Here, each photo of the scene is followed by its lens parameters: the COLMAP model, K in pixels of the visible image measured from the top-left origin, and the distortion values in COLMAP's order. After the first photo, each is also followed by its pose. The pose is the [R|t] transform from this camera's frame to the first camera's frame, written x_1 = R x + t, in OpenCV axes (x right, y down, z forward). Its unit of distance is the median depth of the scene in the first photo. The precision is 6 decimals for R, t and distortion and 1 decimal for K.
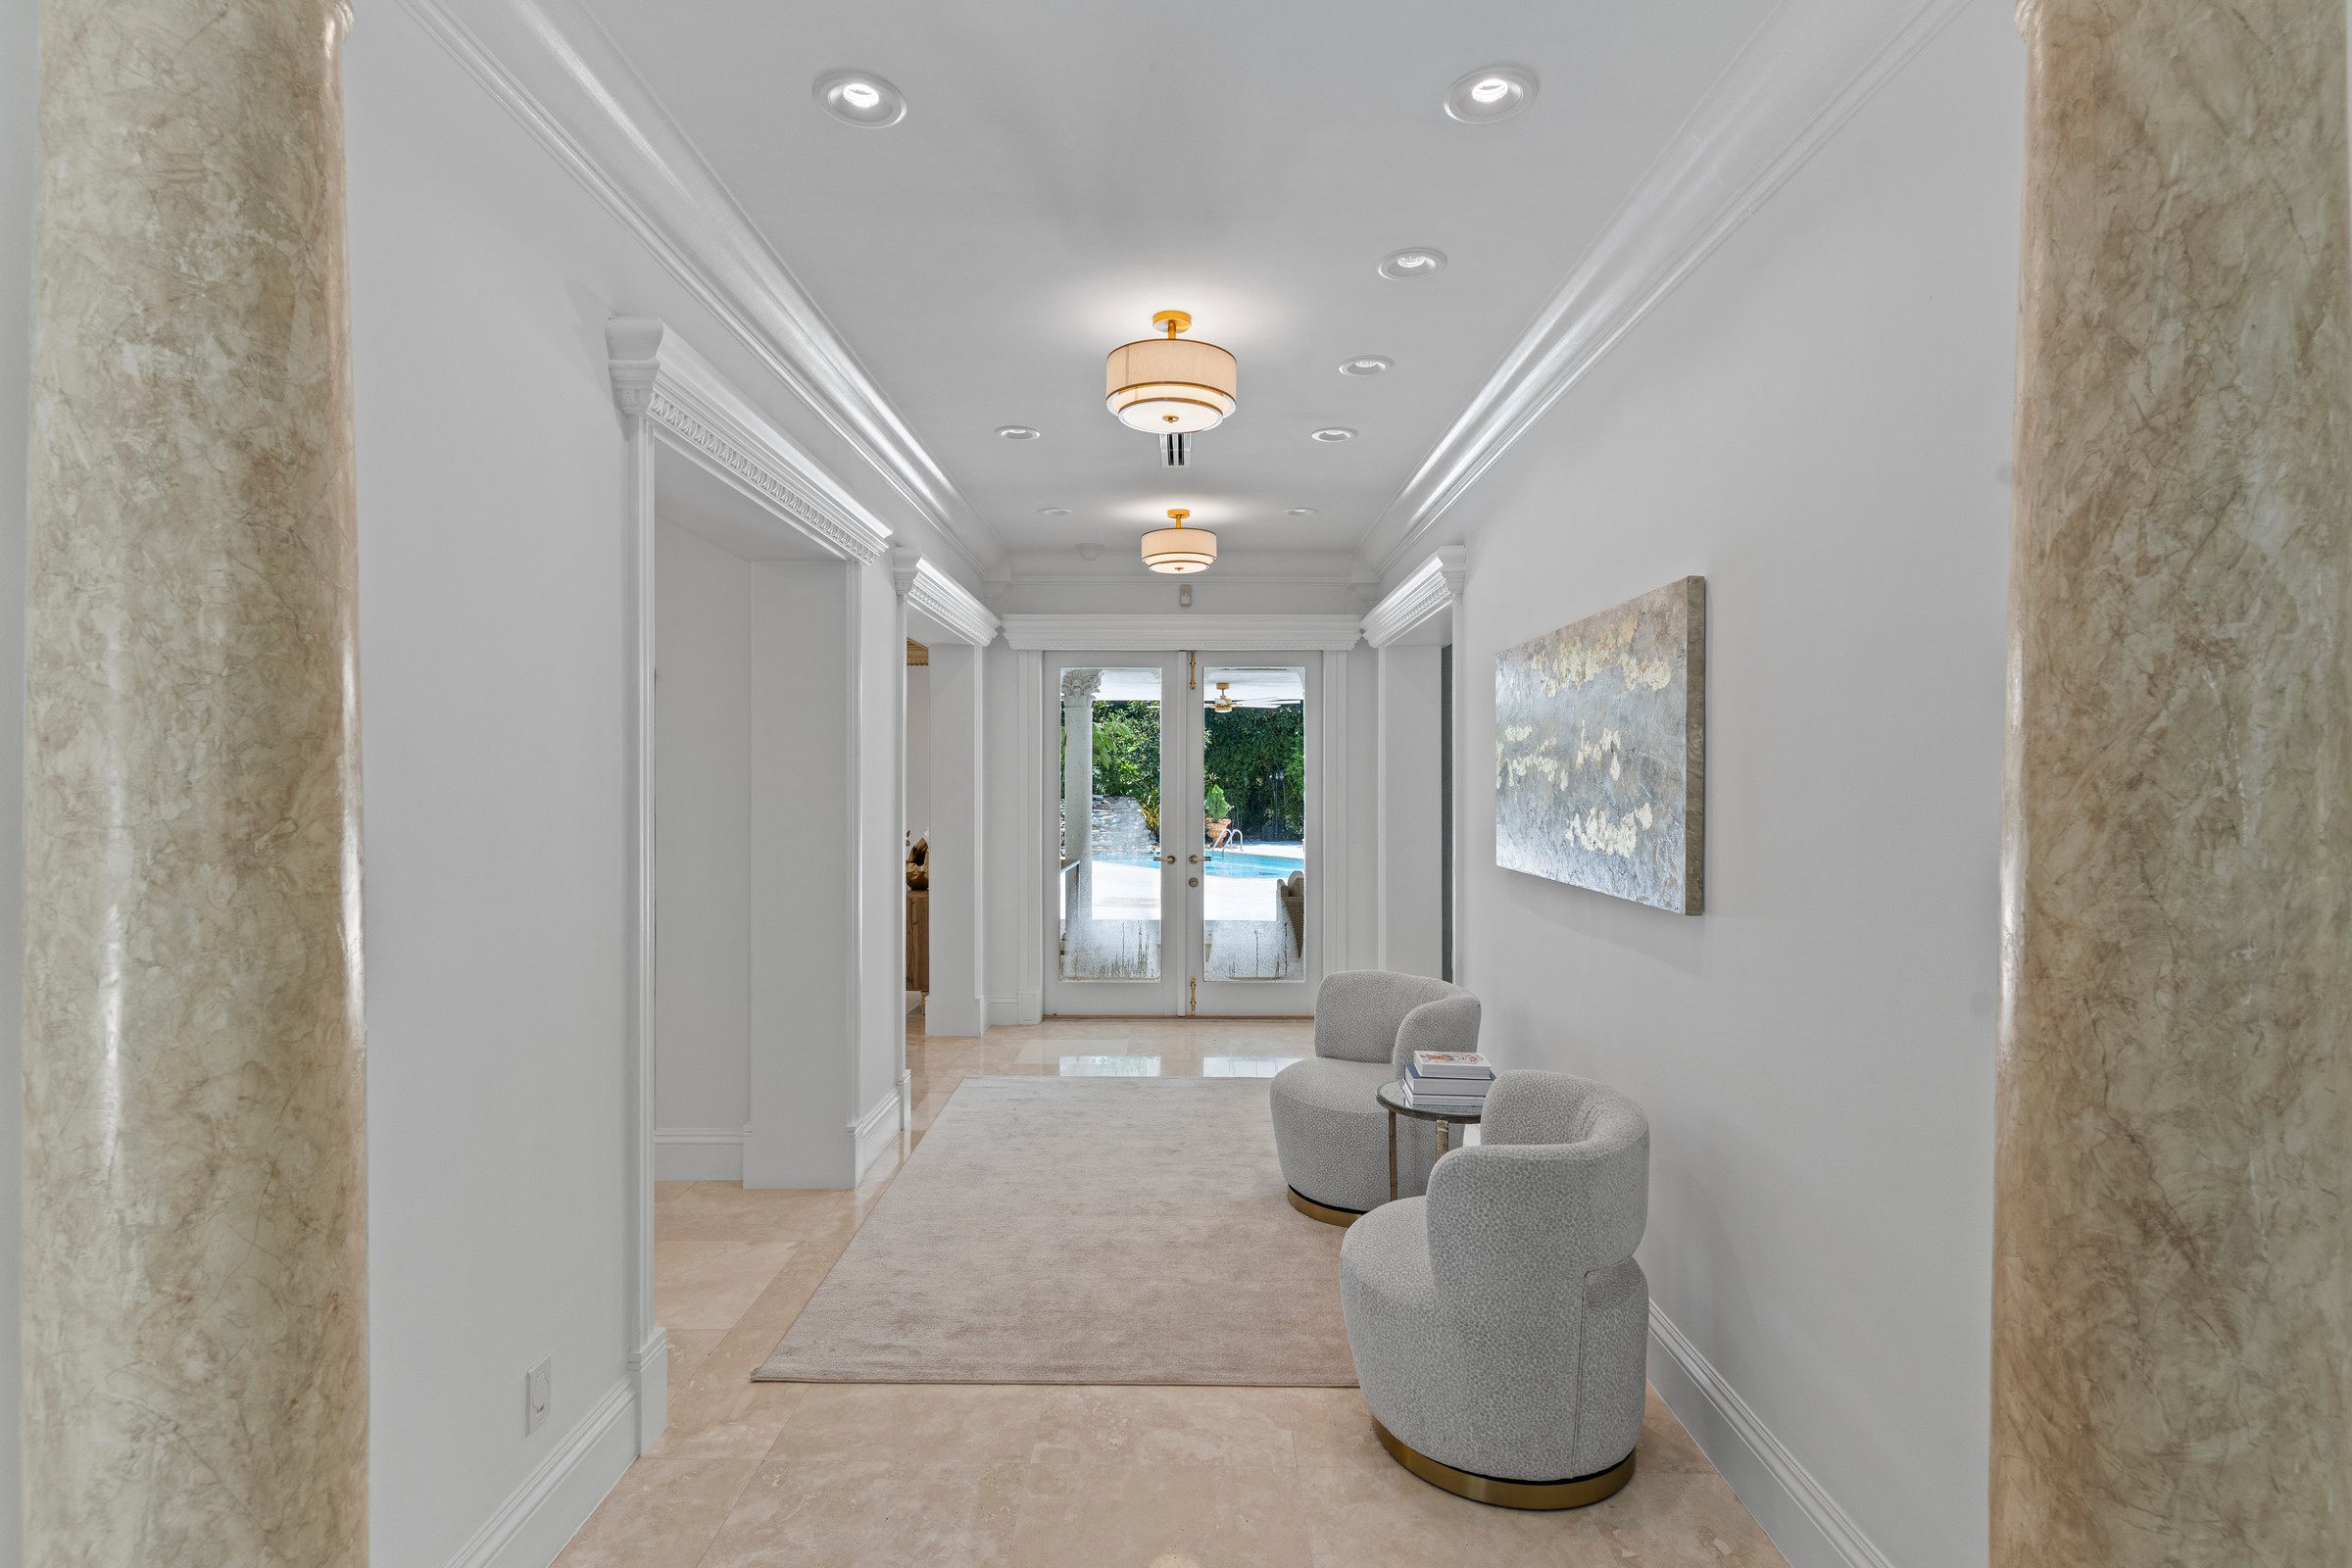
lens RADIAL K [[1124.4, 0, 1169.8], [0, 1124.4, 781.0], [0, 0, 1]] dist [-0.000161, 0.000364]
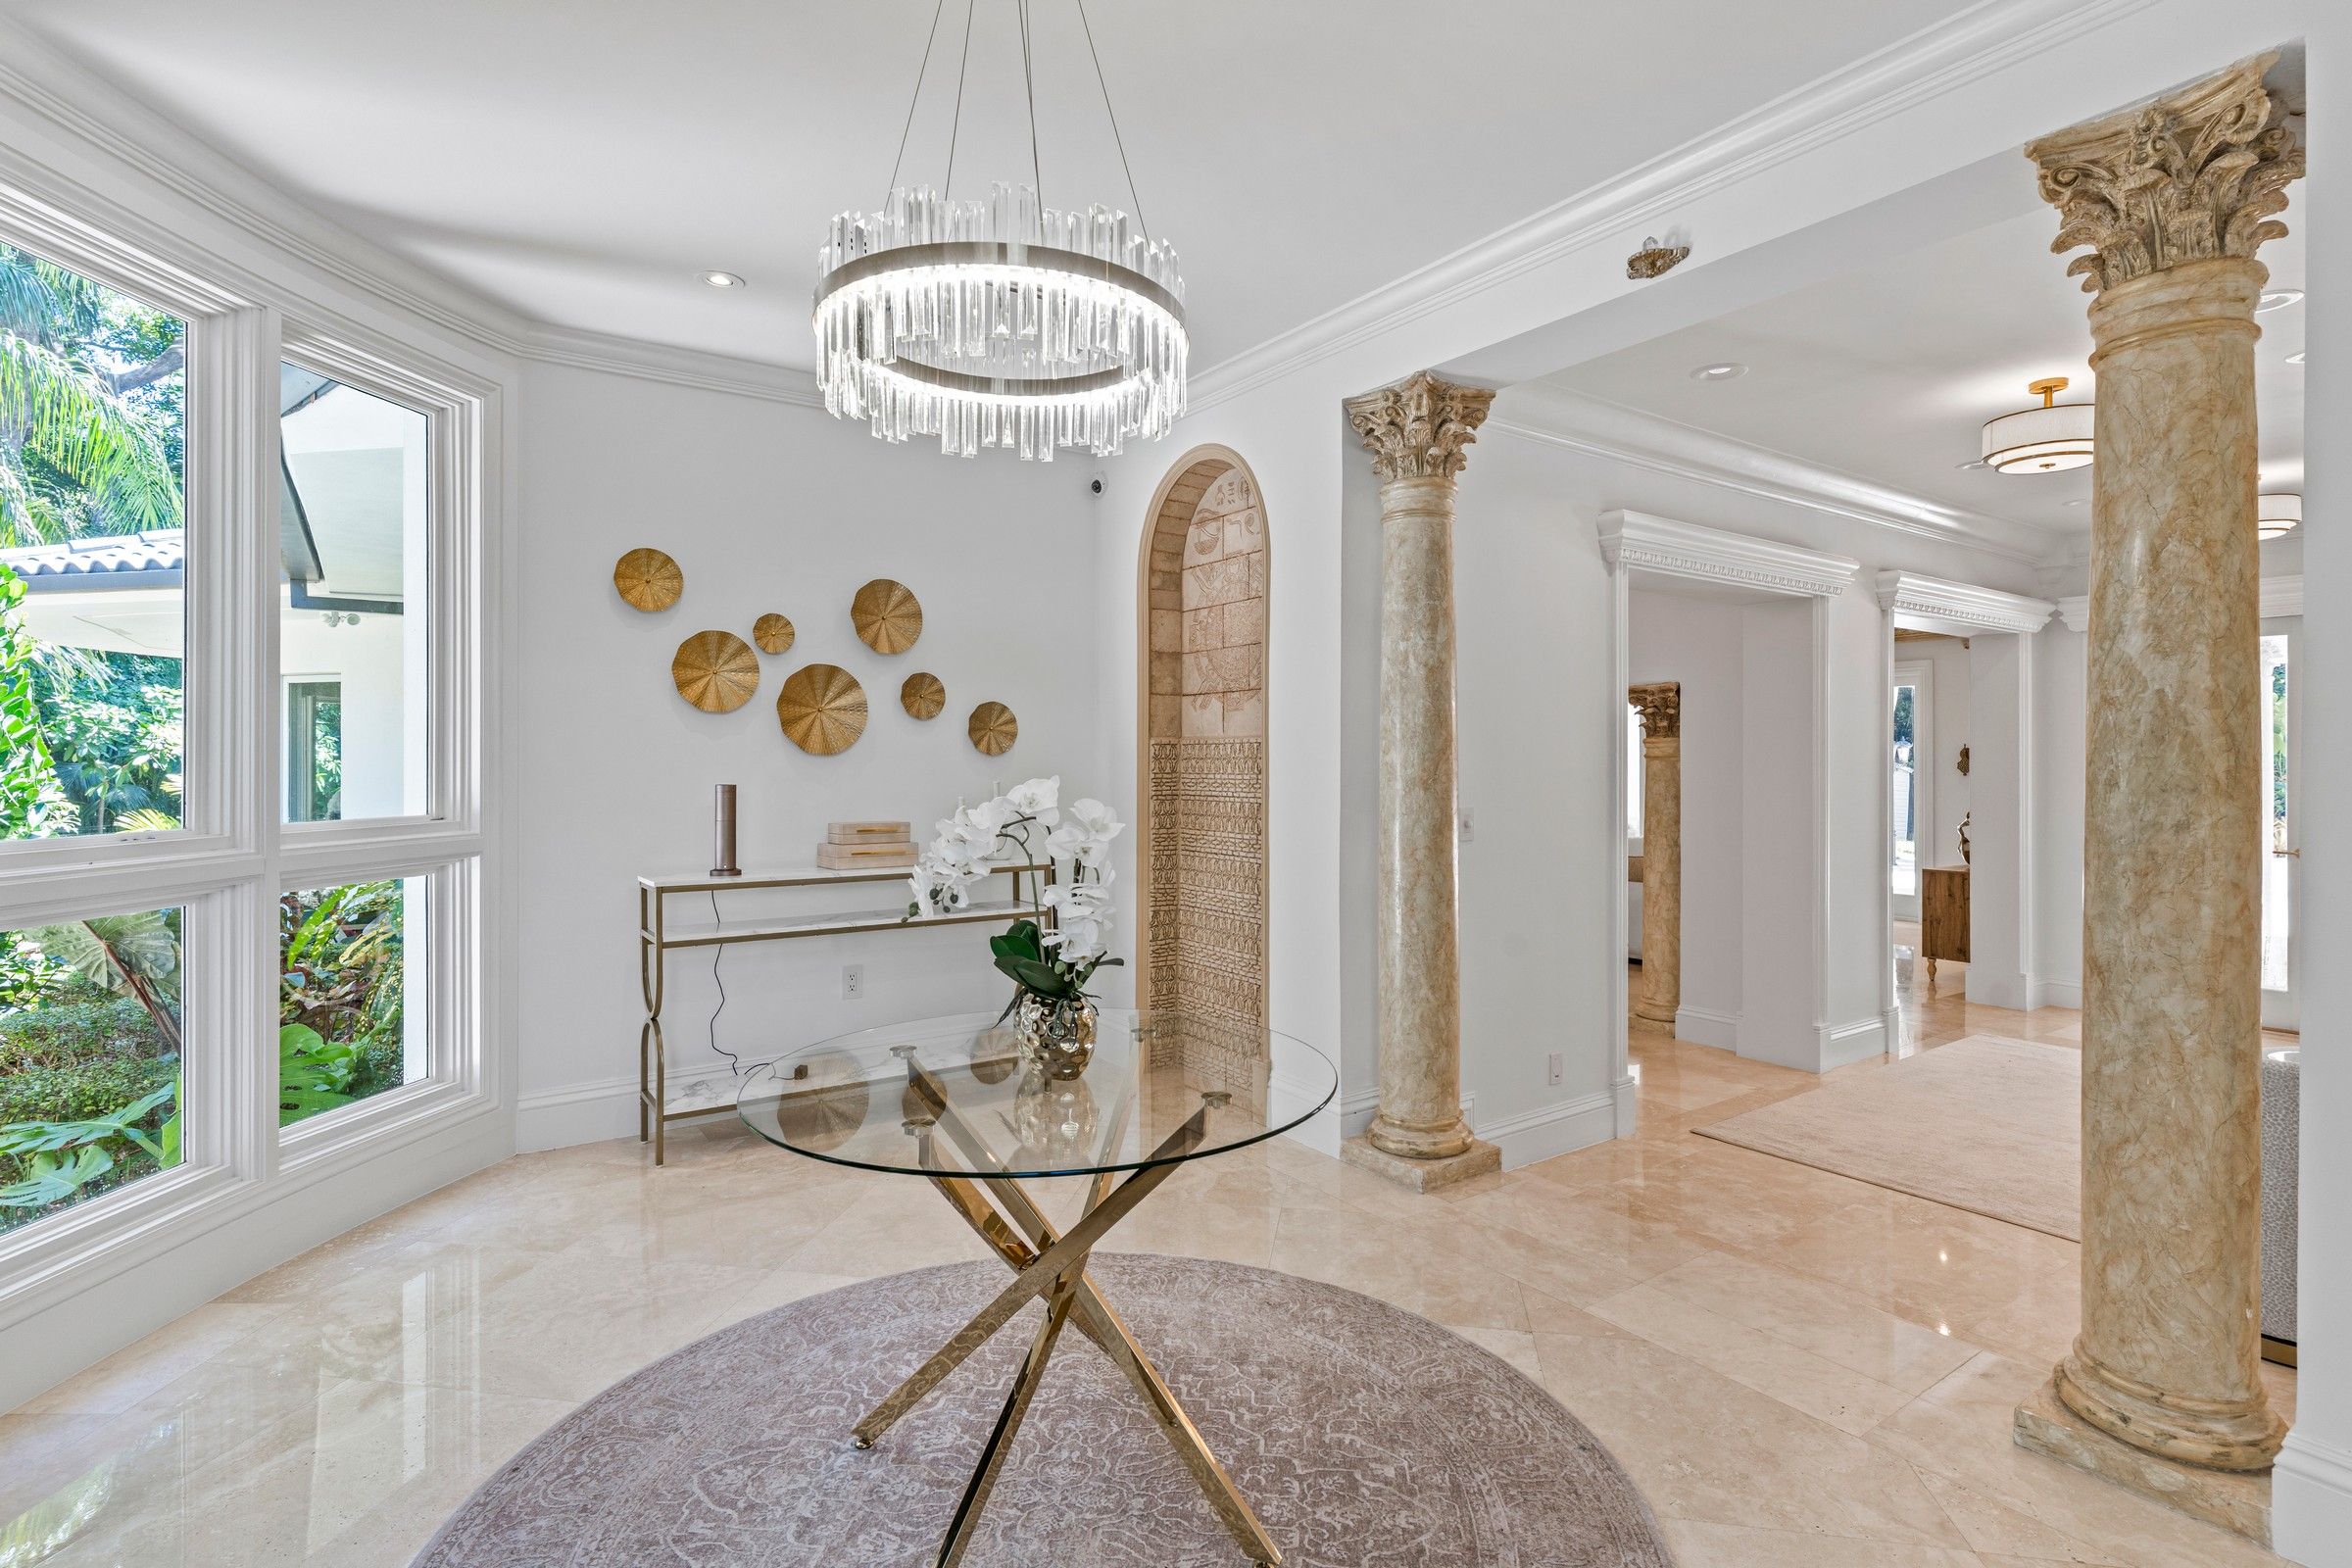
lens RADIAL K [[1124.4, 0, 1169.8], [0, 1124.4, 781.0], [0, 0, 1]] dist [-0.000161, 0.000364]
pose [[0.573057, 0.011698, -0.819432, 1.541344], [0.000360, 0.999894, 0.014526, 0.004122], [0.819516, -0.008619, 0.572992, -1.608022]]
